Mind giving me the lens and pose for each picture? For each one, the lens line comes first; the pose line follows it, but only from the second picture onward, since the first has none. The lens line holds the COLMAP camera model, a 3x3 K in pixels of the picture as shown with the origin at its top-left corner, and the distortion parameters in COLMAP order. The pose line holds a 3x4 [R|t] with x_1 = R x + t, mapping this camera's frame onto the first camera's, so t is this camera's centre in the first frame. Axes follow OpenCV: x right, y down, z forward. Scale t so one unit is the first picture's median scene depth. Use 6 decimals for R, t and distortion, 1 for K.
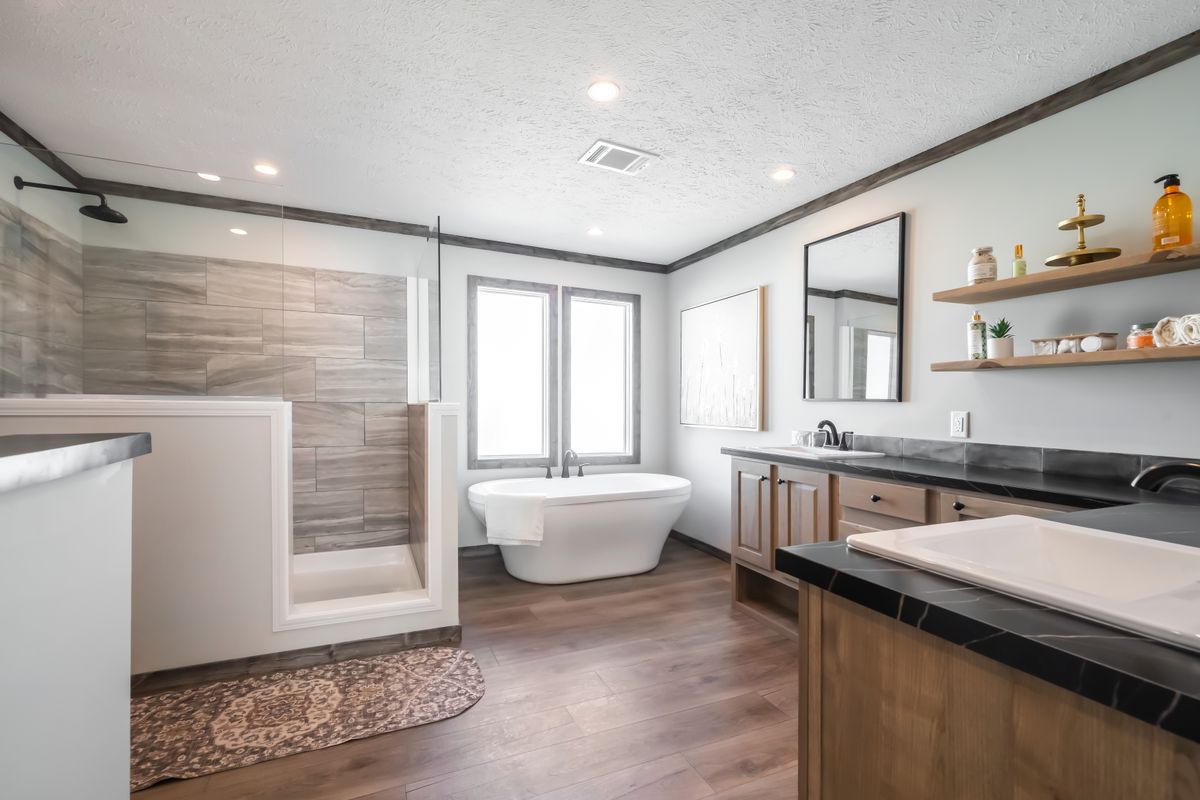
lens RADIAL K [[532.1, 0, 603.9], [0, 532.1, 404.8], [0, 0, 1]] dist [0.000175, -0.000066]
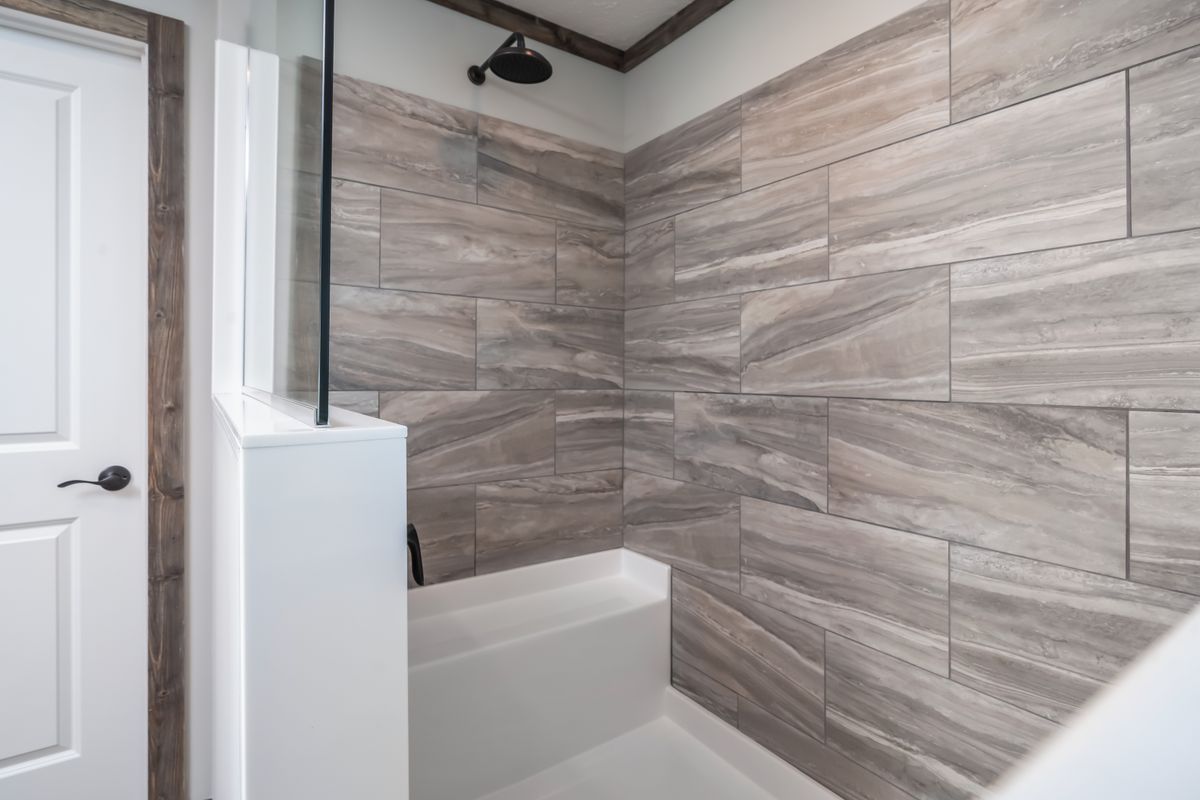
lens RADIAL K [[579.9, 0, 619.7], [0, 579.9, 379.7], [0, 0, 1]] dist [-0.001964, -0.000965]
pose [[0.188074, 0.002947, -0.982150, -0.246577], [-0.003088, 0.999992, 0.002410, -0.020194], [0.982150, 0.002580, 0.188082, 0.777294]]
